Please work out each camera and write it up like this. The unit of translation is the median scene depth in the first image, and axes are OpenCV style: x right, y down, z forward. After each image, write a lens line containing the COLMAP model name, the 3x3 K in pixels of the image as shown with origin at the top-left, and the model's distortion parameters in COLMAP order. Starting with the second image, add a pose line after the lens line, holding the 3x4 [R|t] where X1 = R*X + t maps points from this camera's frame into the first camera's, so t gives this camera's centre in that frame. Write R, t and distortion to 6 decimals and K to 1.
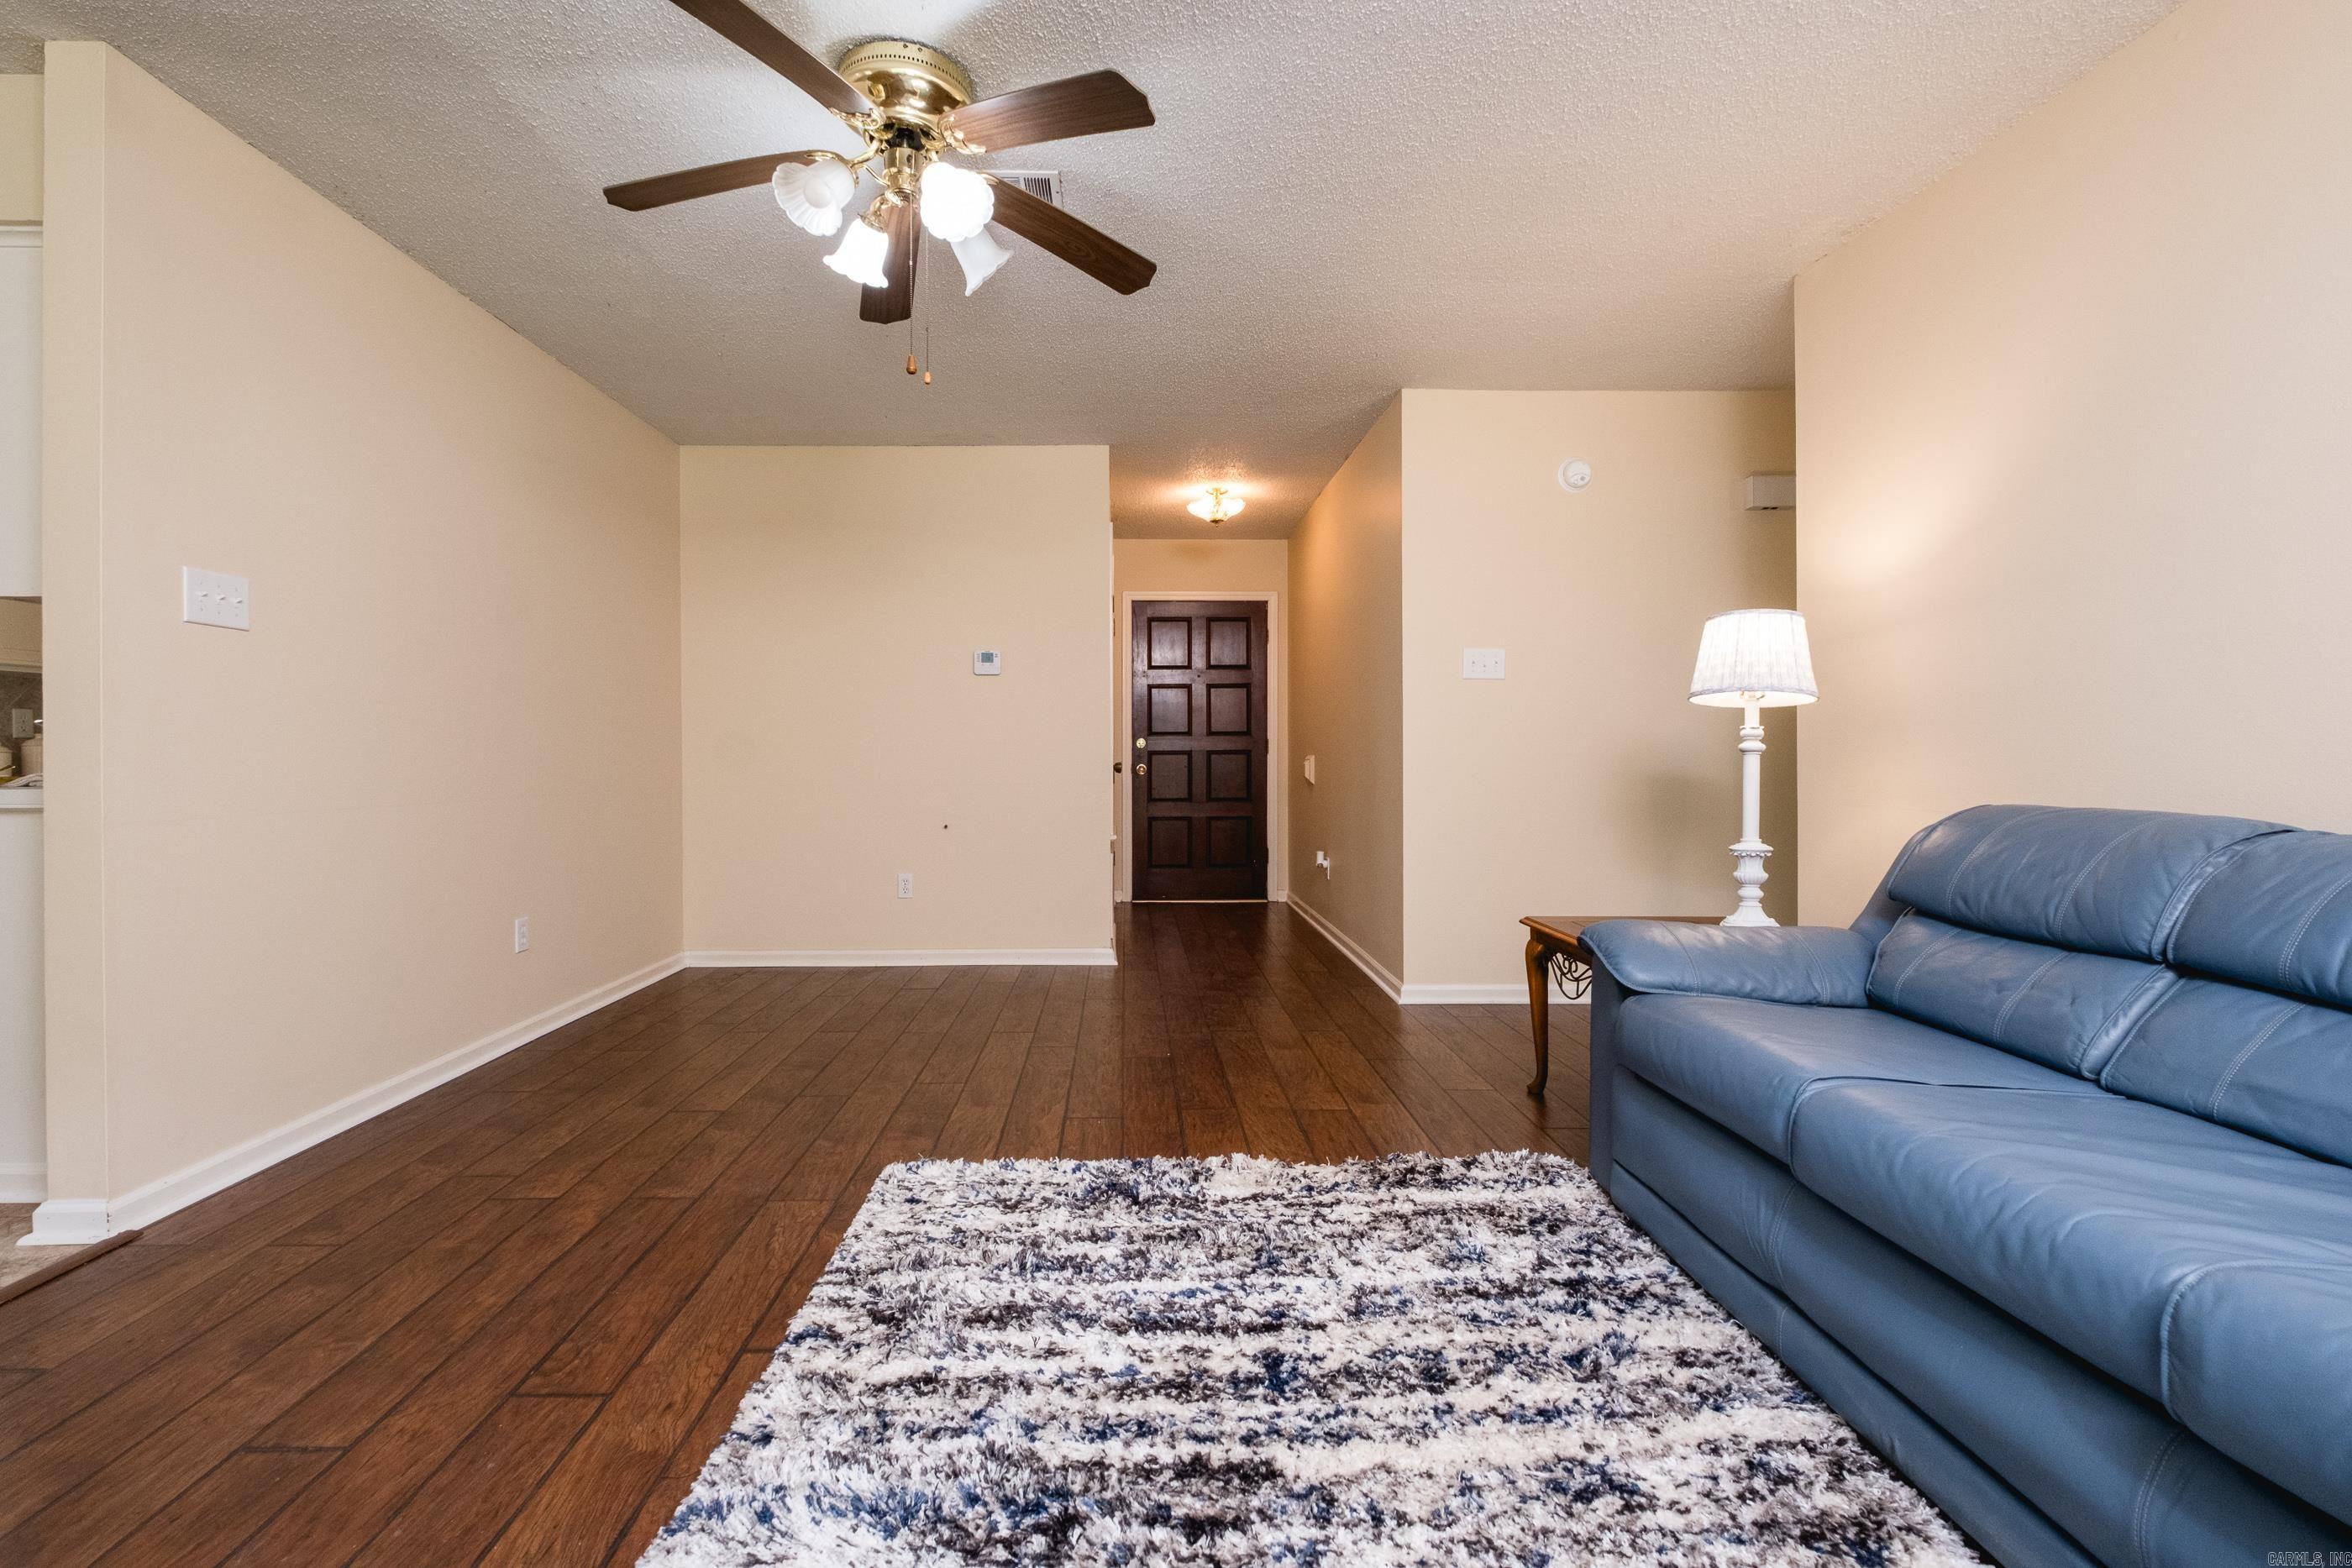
lens RADIAL K [[1013.8, 0, 1121.1], [0, 1013.8, 755.7], [0, 0, 1]] dist [0.019476, -0.012208]
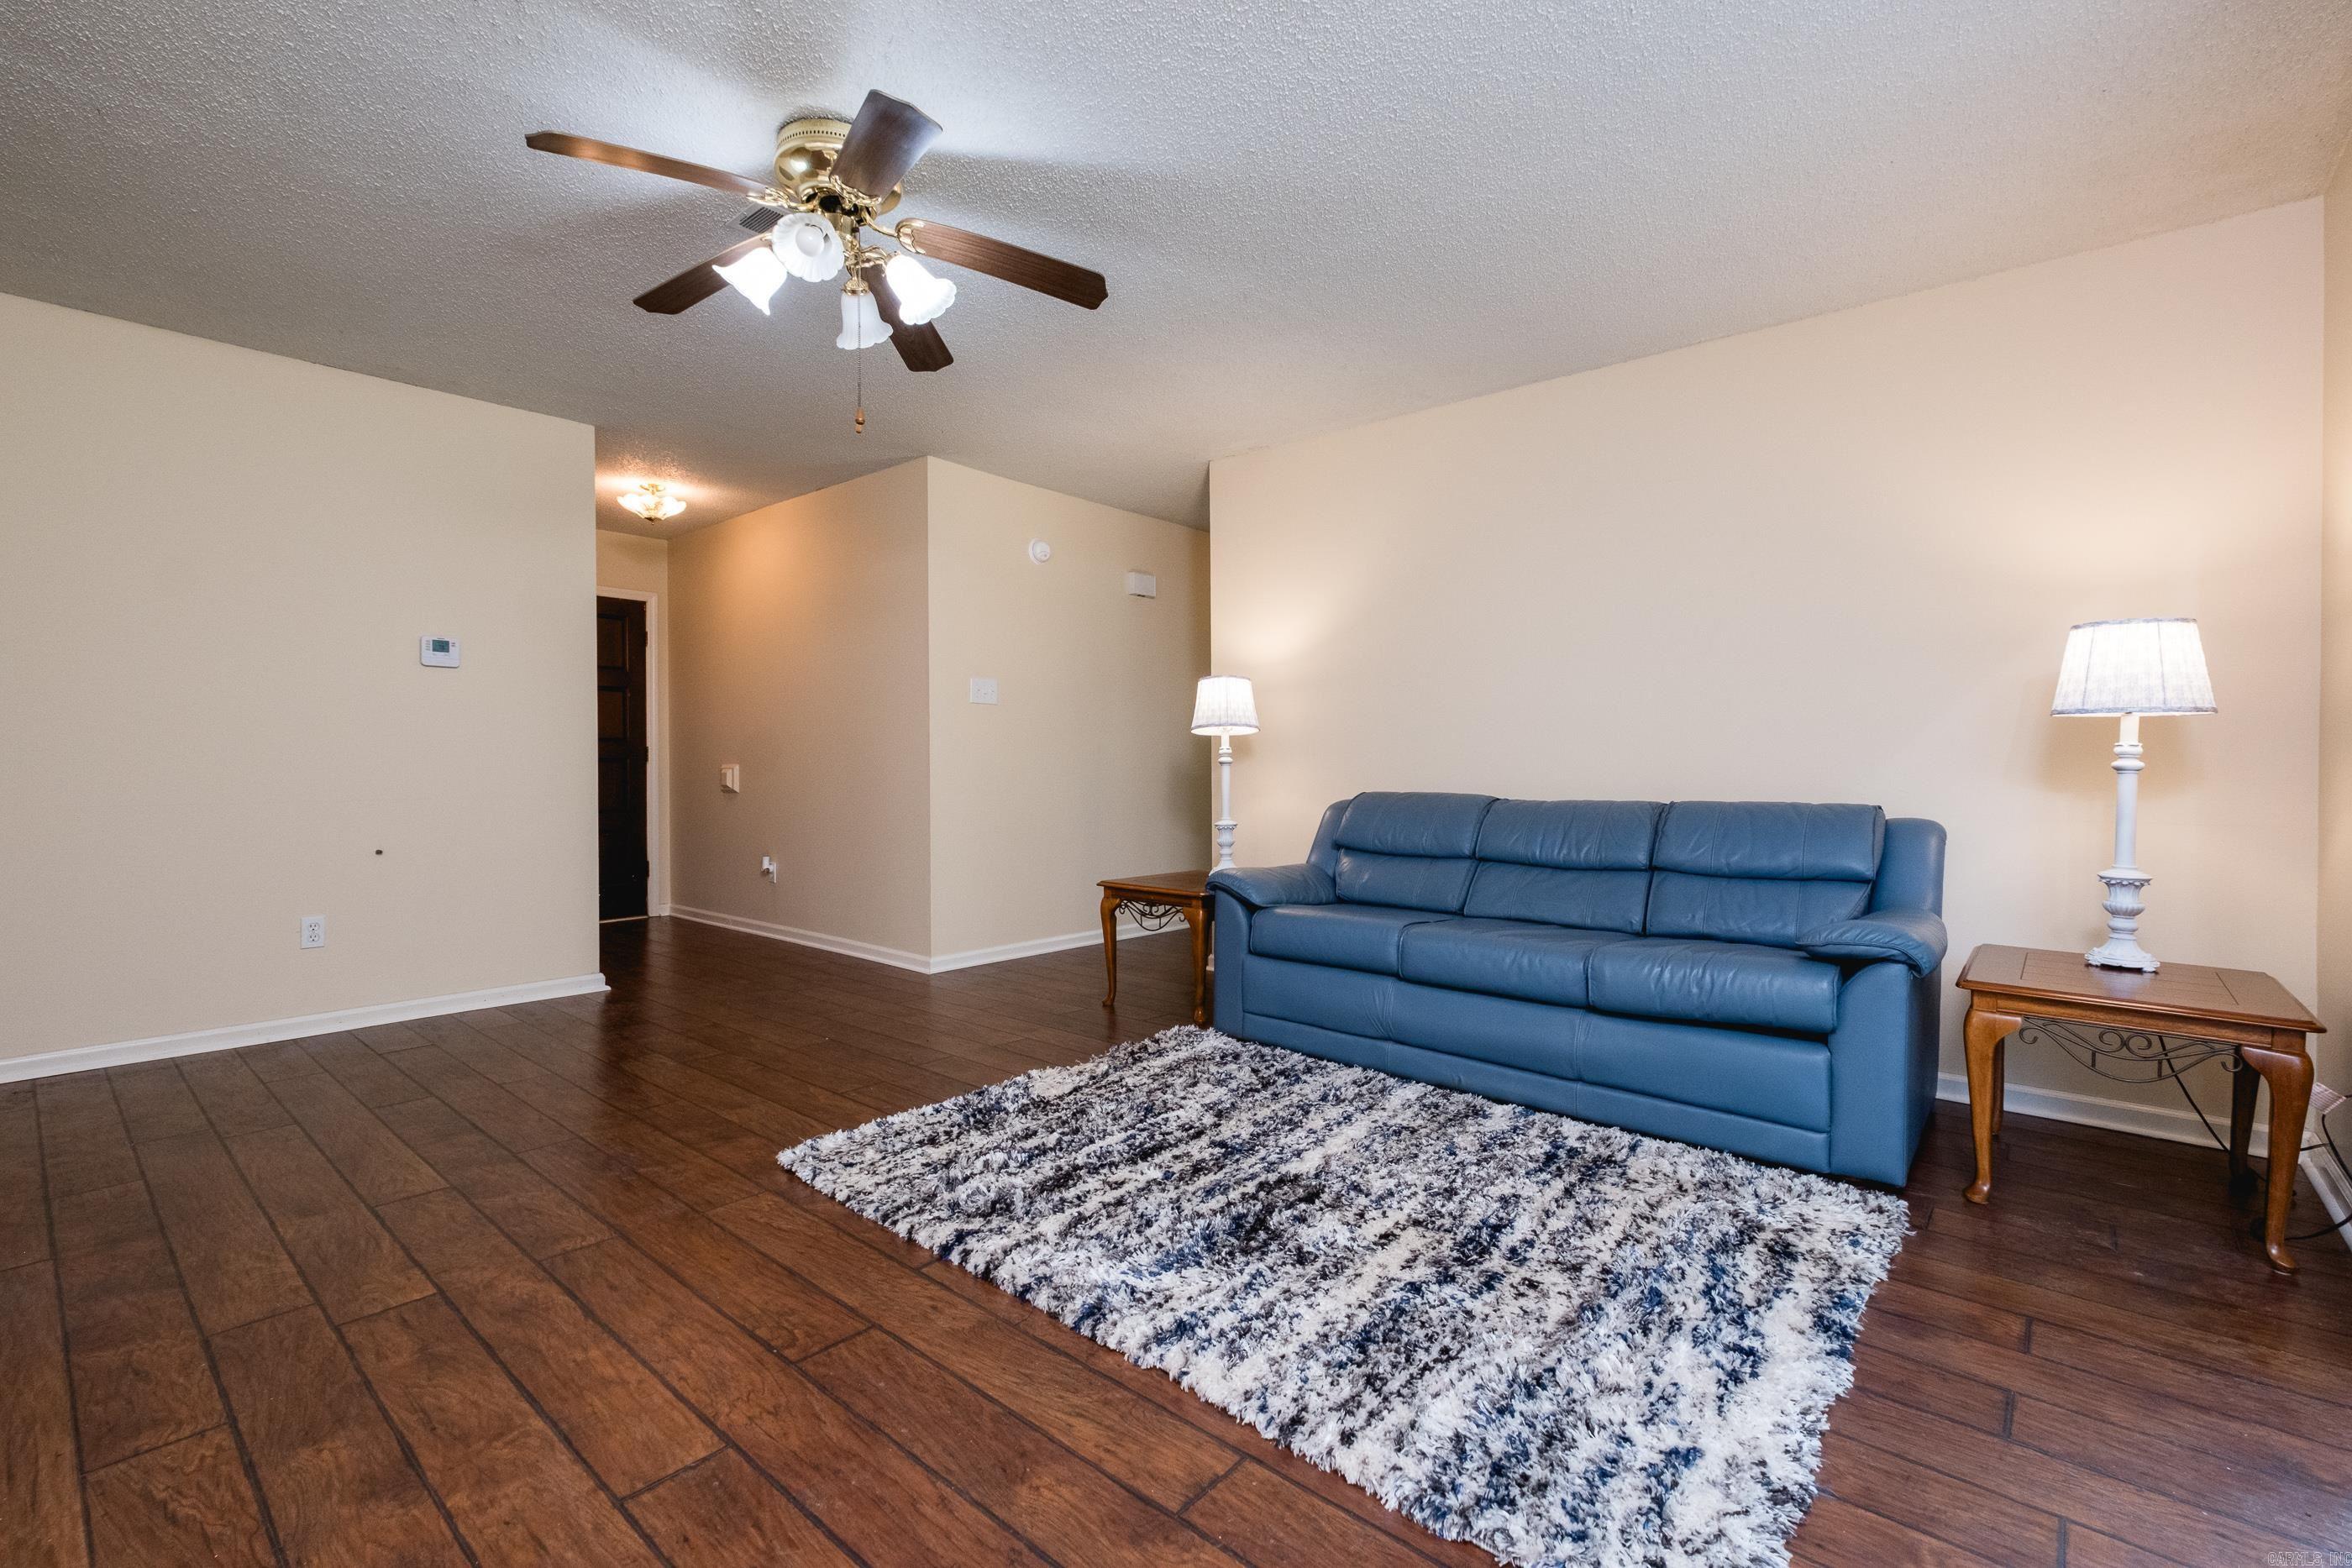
lens RADIAL K [[1021.8, 0, 1151.8], [0, 1021.8, 778.7], [0, 0, 1]] dist [0.016628, -0.010849]
pose [[0.677612, -0.009667, 0.735356, -0.938027], [-0.002375, 0.999880, 0.015333, -0.007393], [-0.735416, -0.012136, 0.677508, -0.006721]]
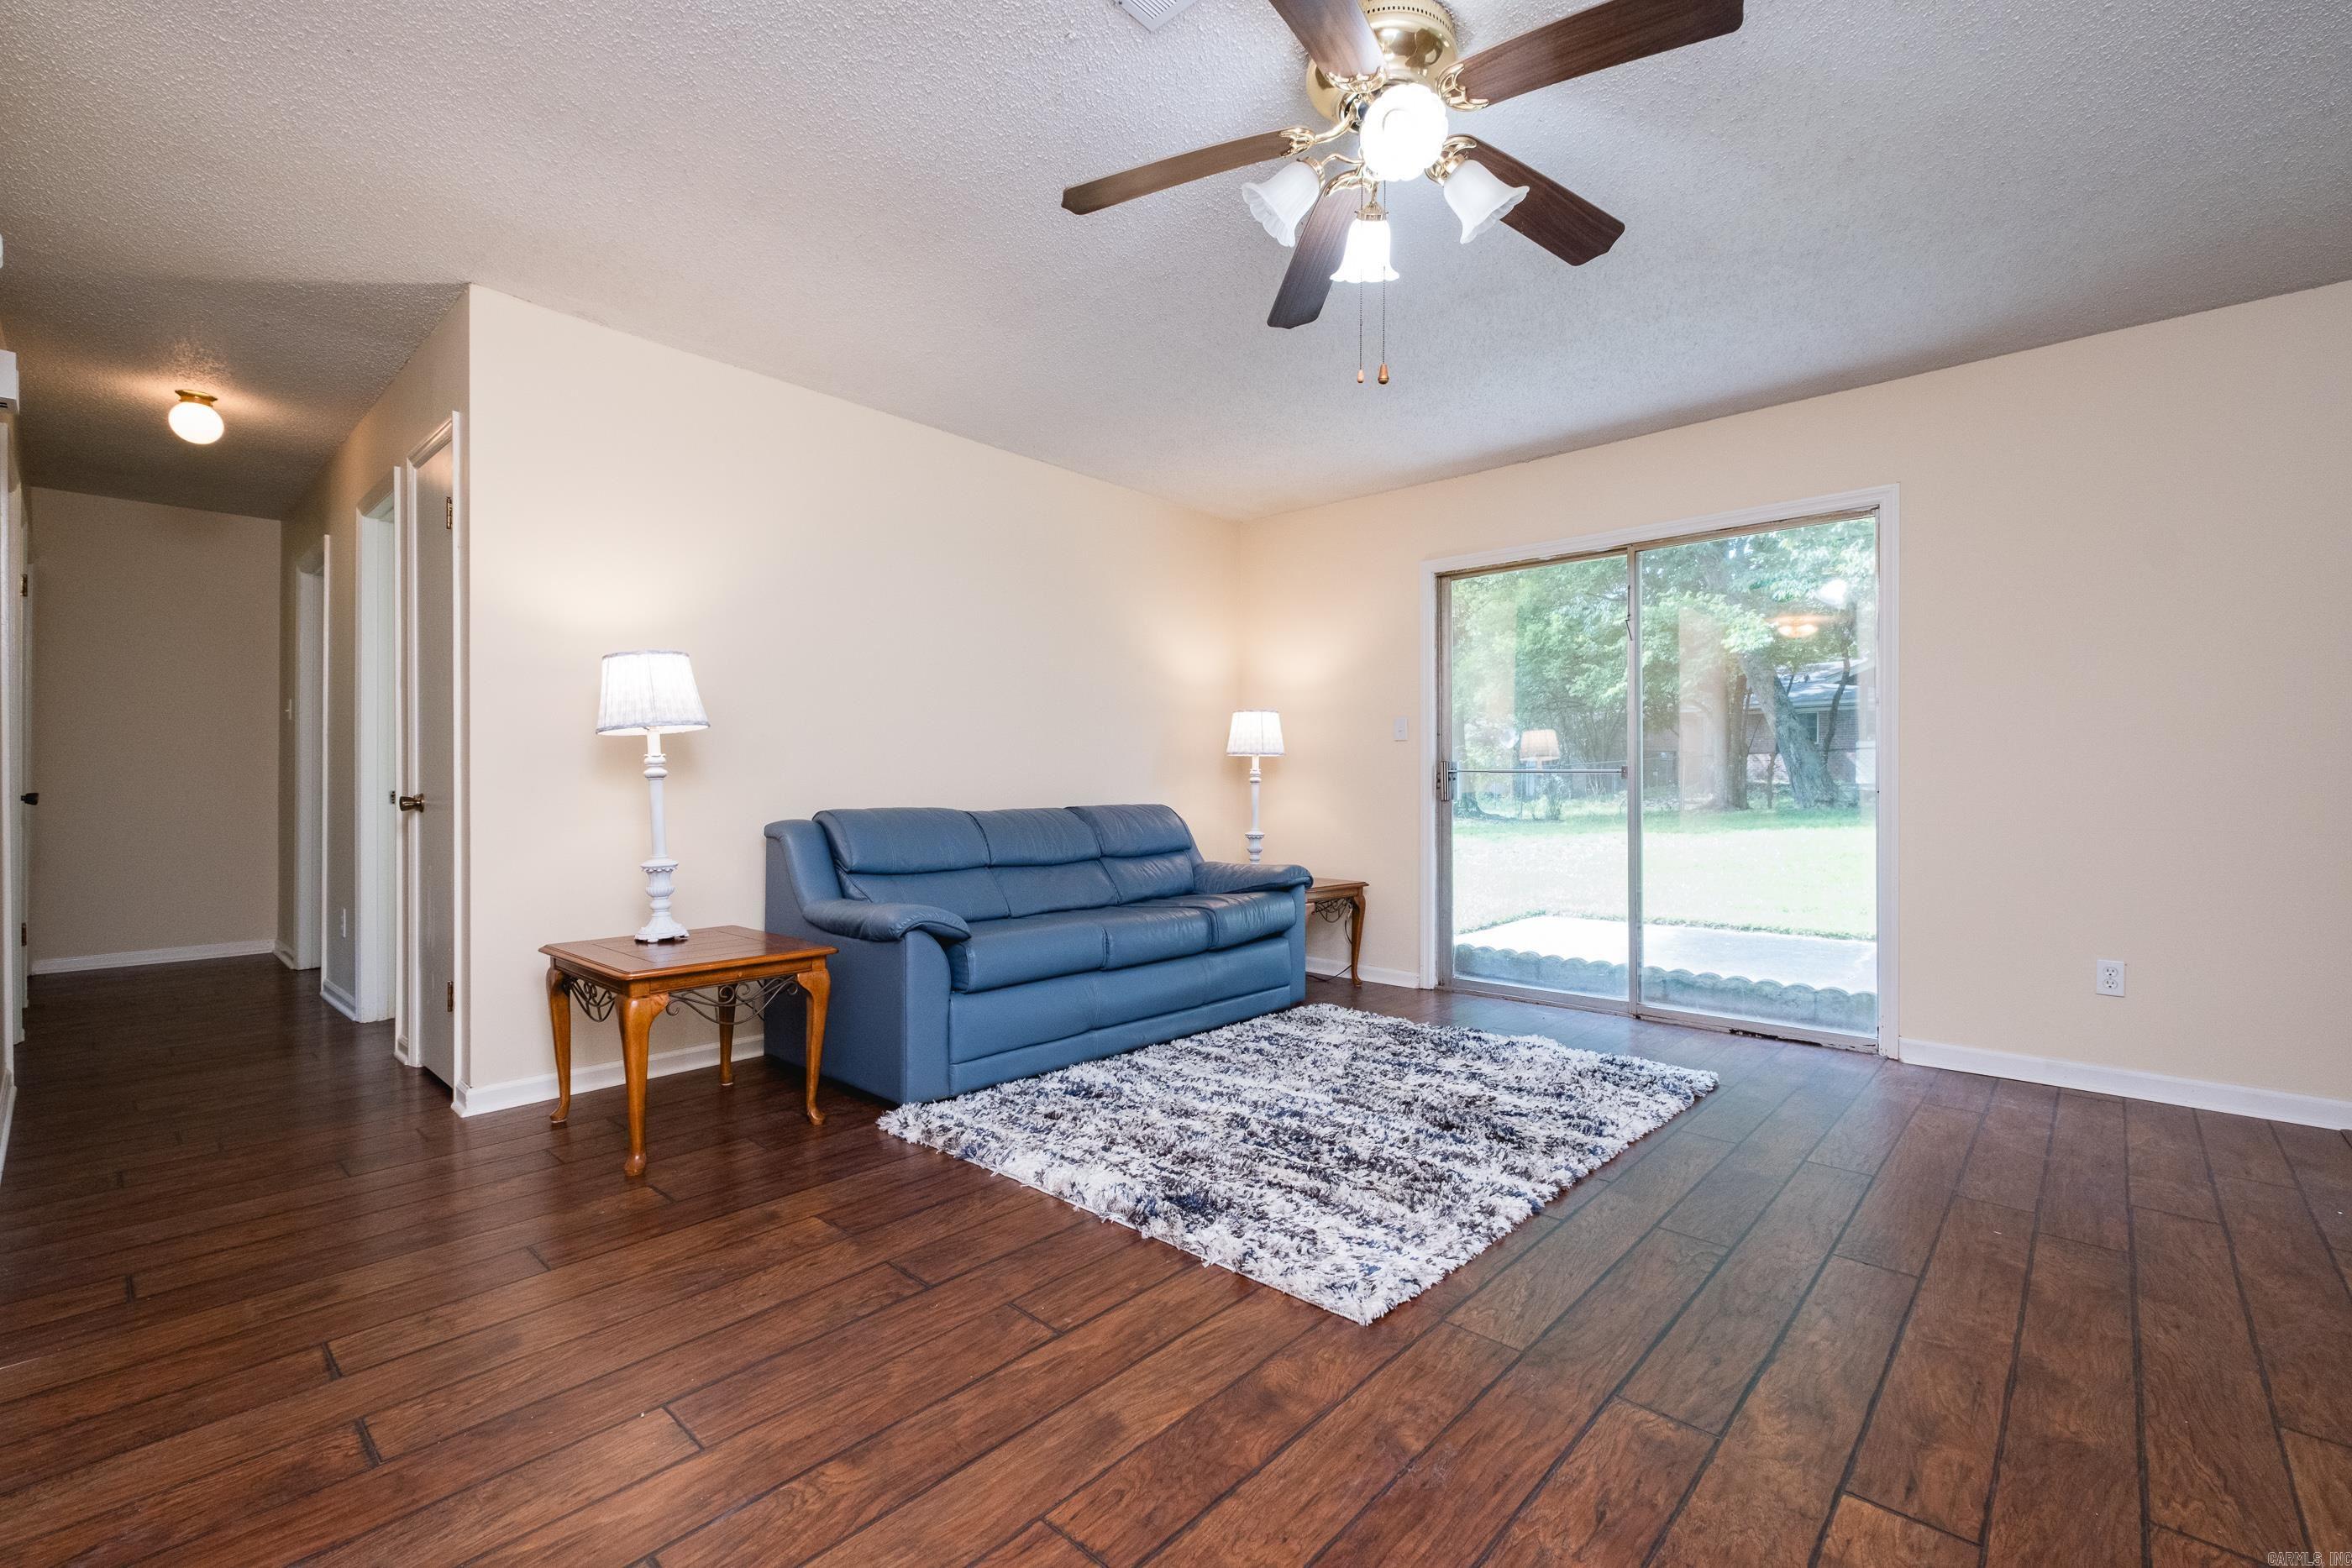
lens RADIAL K [[1058.1, 0, 1157.7], [0, 1058.1, 782.5], [0, 0, 1]] dist [0.013803, -0.013569]
pose [[-0.734202, -0.002548, 0.678926, -0.829029], [-0.002436, 0.999996, 0.001118, -0.002813], [-0.678927, -0.000833, -0.734206, 2.140337]]
